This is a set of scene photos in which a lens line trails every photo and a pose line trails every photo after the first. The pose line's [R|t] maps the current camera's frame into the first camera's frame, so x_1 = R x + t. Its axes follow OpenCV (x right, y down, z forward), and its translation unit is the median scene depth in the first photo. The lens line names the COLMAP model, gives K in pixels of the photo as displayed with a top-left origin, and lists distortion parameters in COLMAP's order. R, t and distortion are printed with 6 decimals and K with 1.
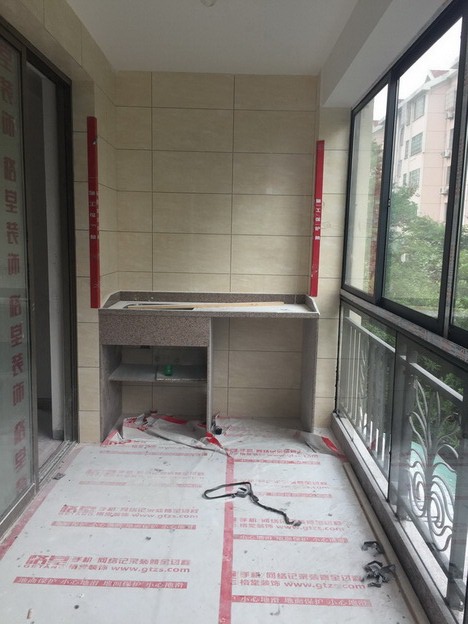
lens RADIAL K [[535.4, 0, 236.2], [0, 535.4, 312.8], [0, 0, 1]] dist [0.071434, -0.096941]
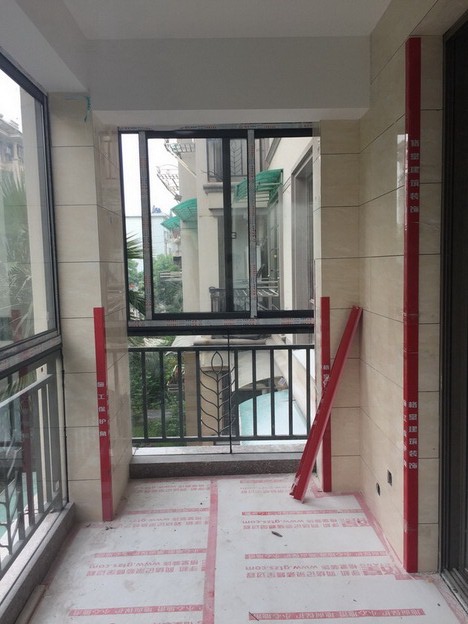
lens RADIAL K [[535.4, 0, 236.2], [0, 535.4, 312.8], [0, 0, 1]] dist [0.071434, -0.096941]
pose [[-0.999622, -0.001885, -0.027418, -0.037720], [-0.008063, 0.973862, 0.226998, -0.263406], [0.026273, 0.227134, -0.973509, 1.913121]]
